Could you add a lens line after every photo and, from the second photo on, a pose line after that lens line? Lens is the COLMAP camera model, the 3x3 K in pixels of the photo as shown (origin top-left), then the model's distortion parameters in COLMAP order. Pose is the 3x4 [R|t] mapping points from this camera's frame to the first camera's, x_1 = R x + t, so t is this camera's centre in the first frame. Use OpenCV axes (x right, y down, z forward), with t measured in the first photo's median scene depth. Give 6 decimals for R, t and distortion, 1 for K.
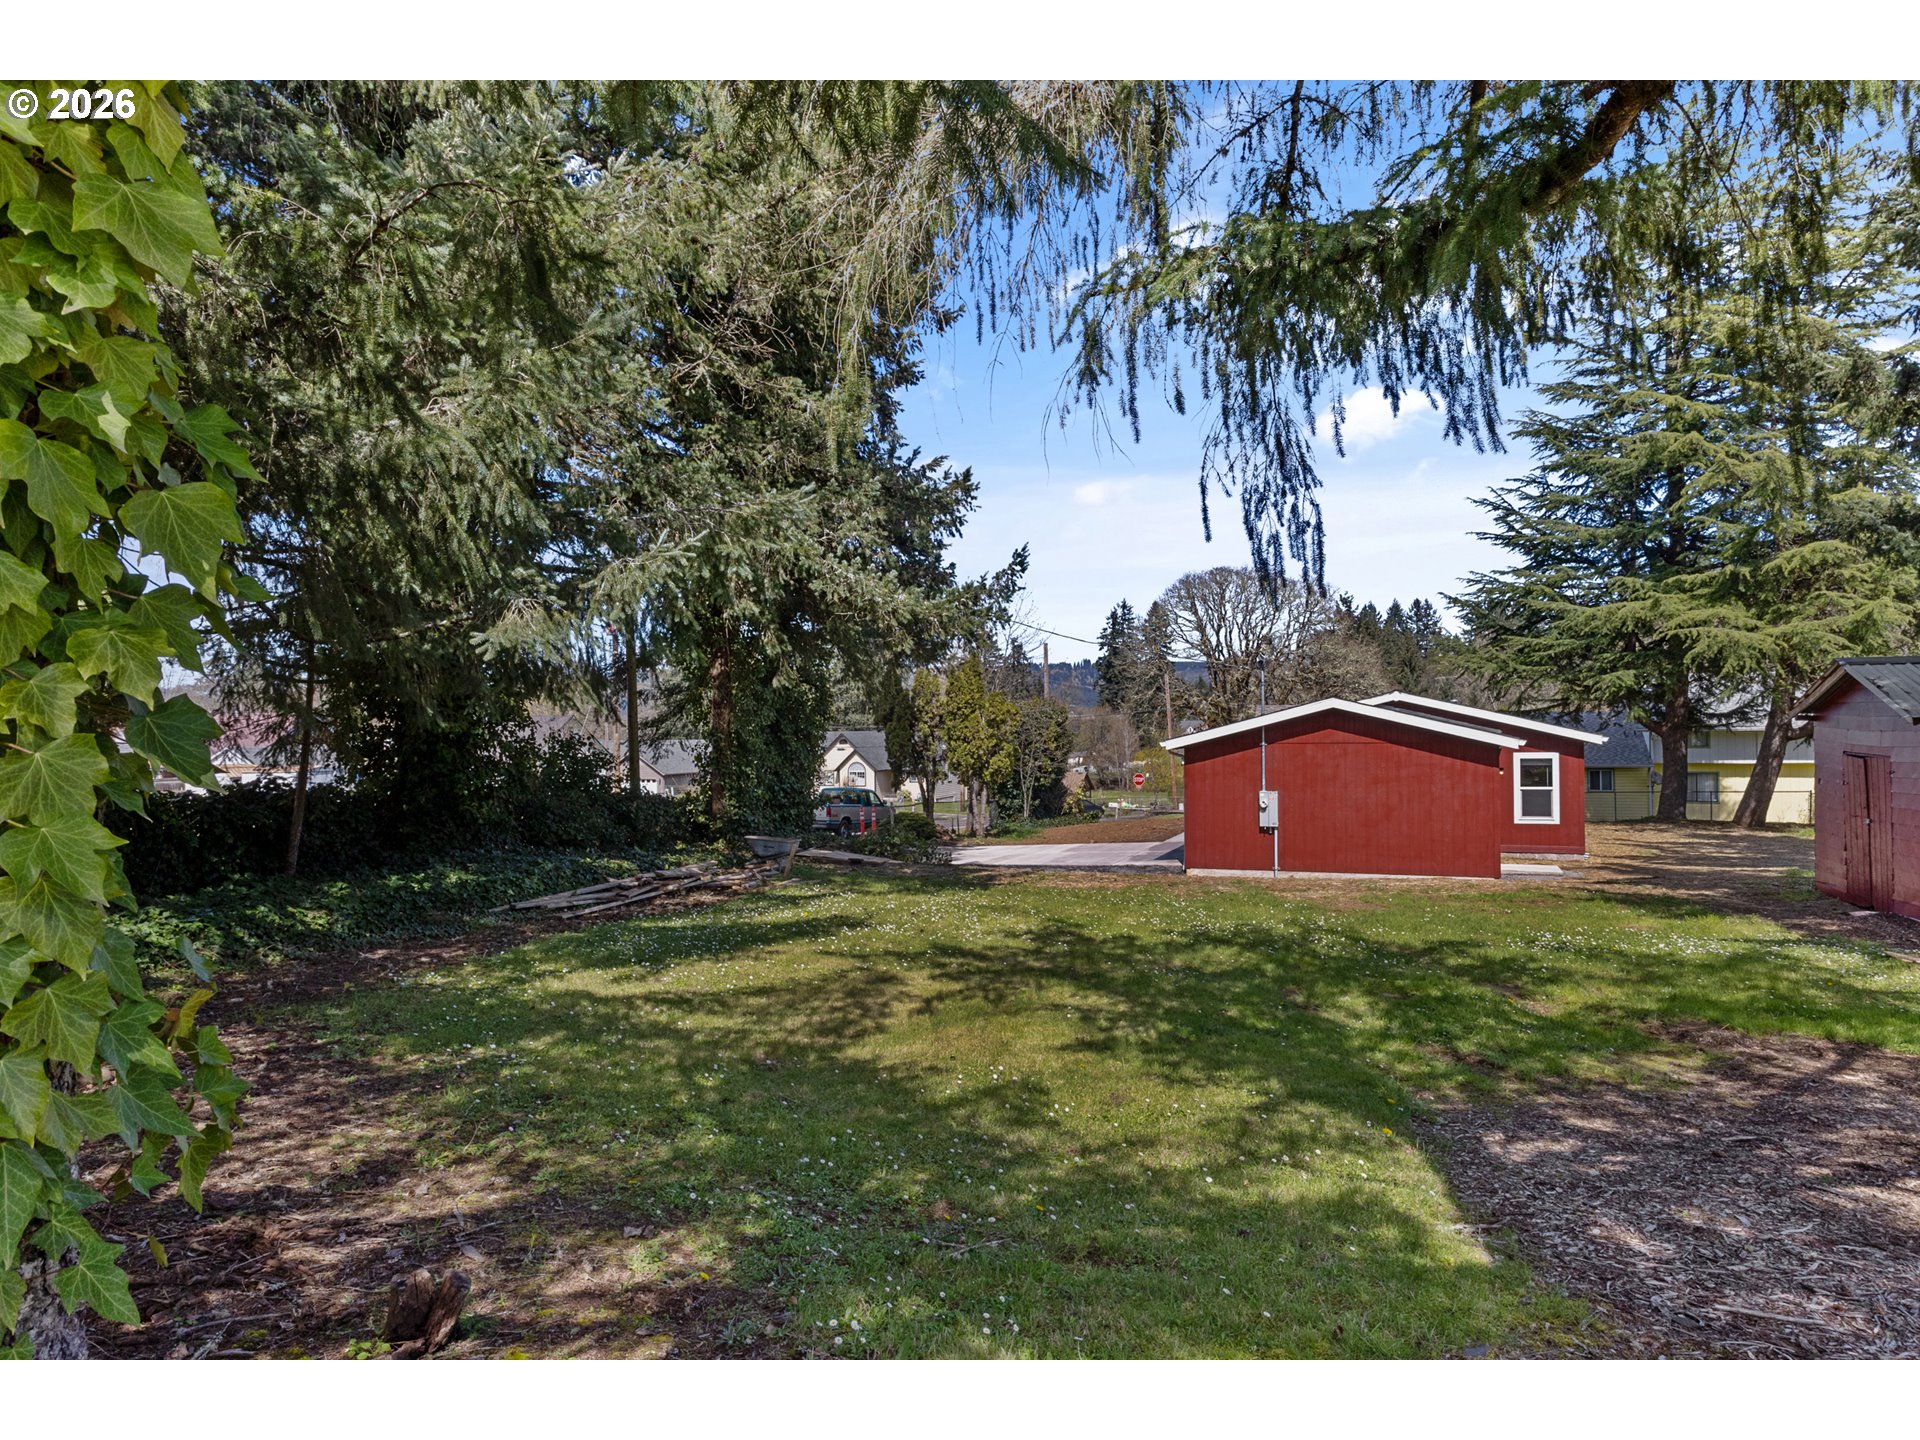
lens RADIAL K [[978.3, 0, 960.0], [0, 978.3, 720.0], [0, 0, 1]] dist [0.017589, 0.000328]
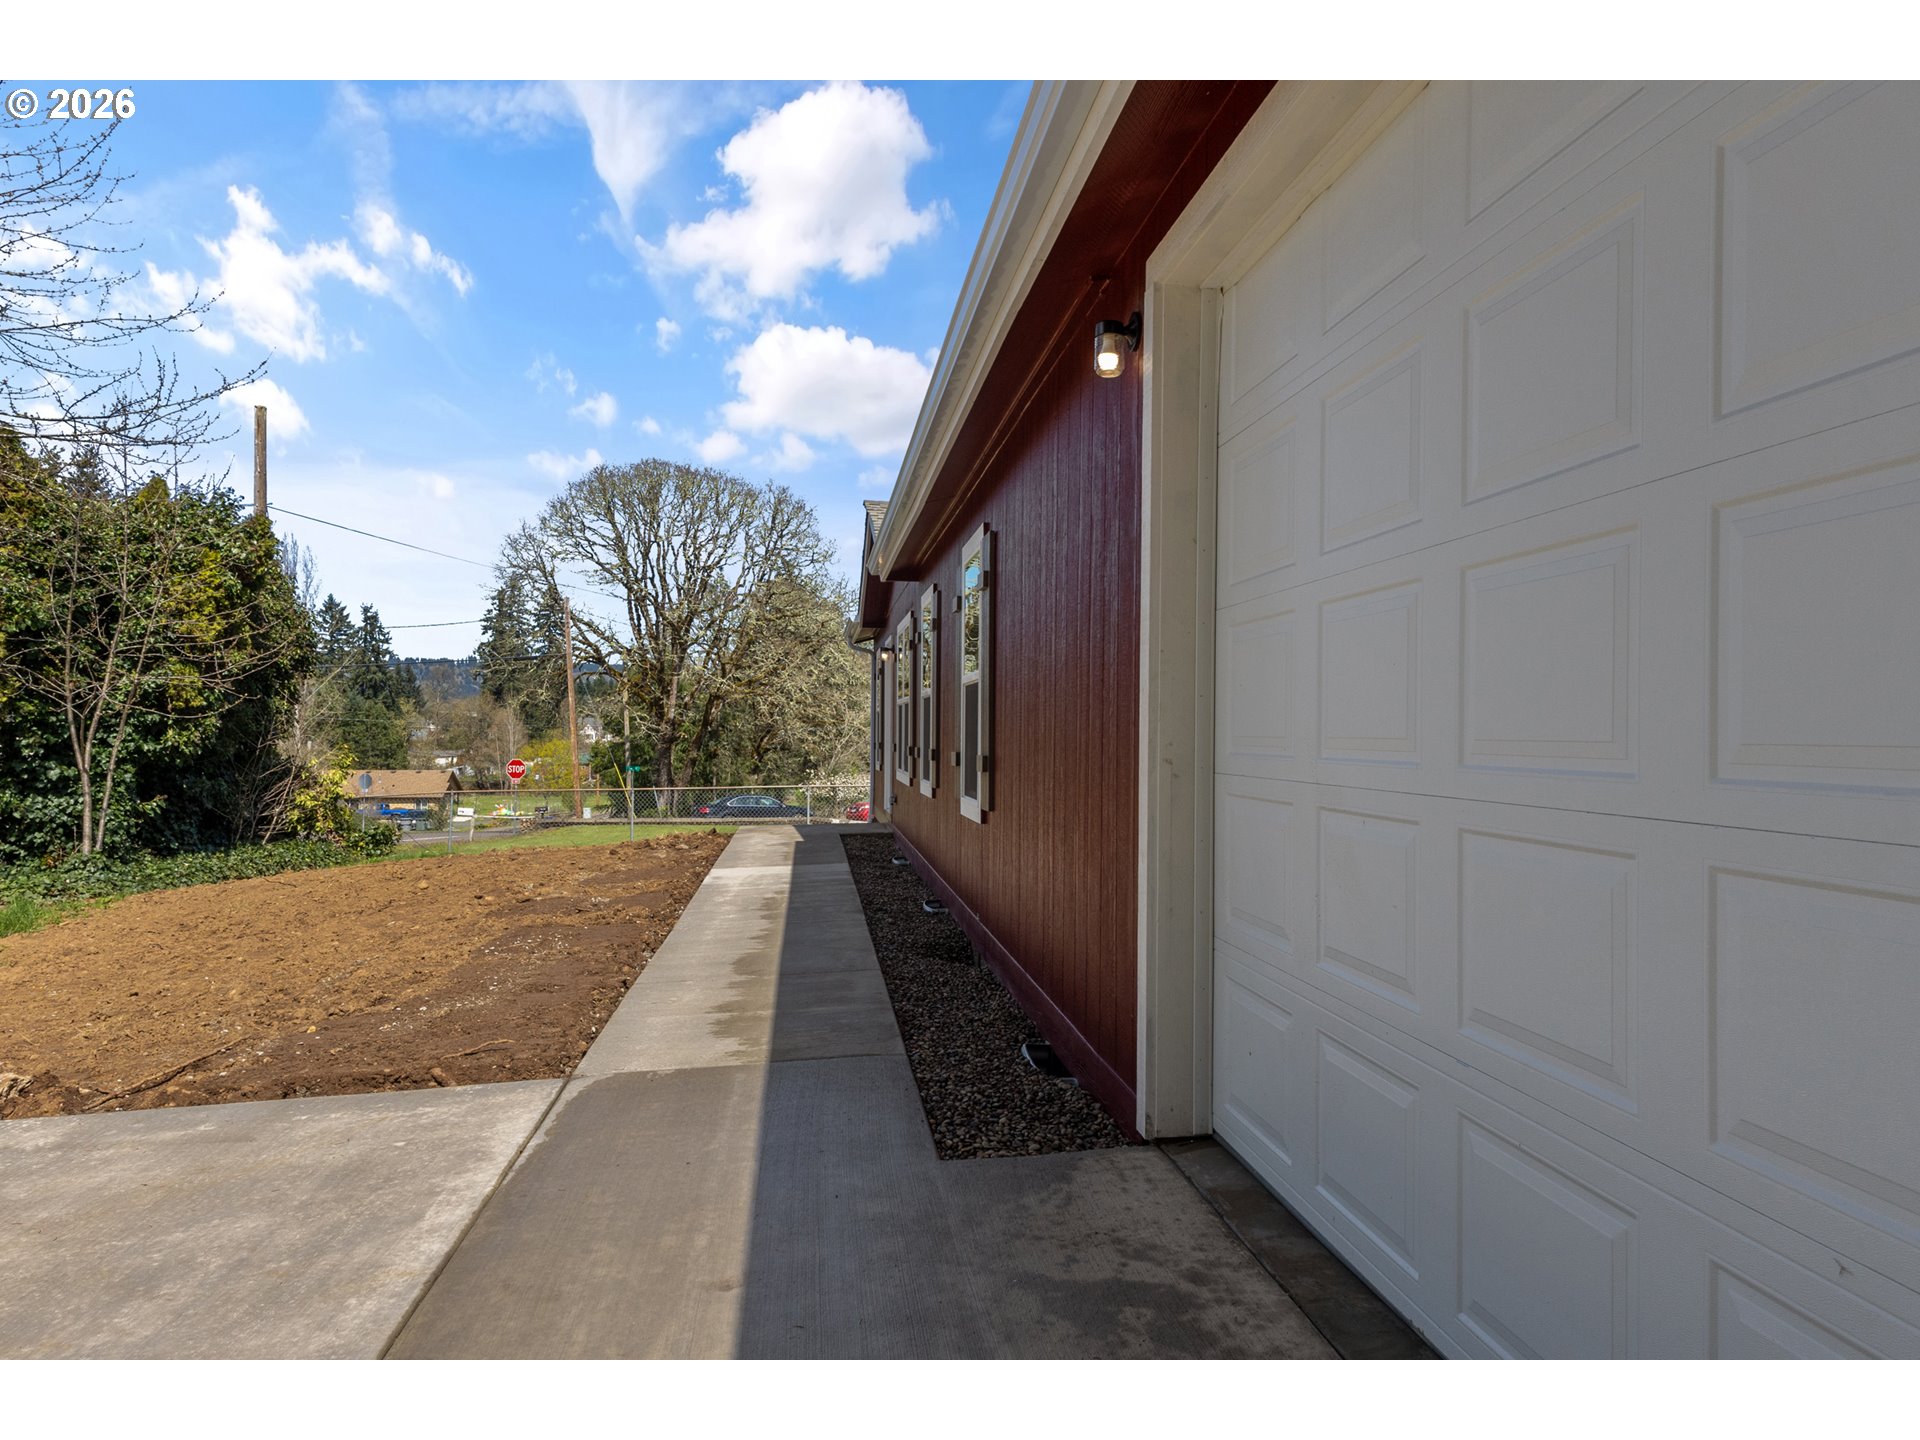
lens RADIAL K [[978.3, 0, 960.0], [0, 978.3, 720.0], [0, 0, 1]] dist [0.017589, 0.000328]
pose [[0.829655, 0.013976, 0.558102, 0.061755], [-0.012364, 0.999901, -0.006660, 0.028681], [-0.558140, -0.001374, 0.829746, 0.297792]]
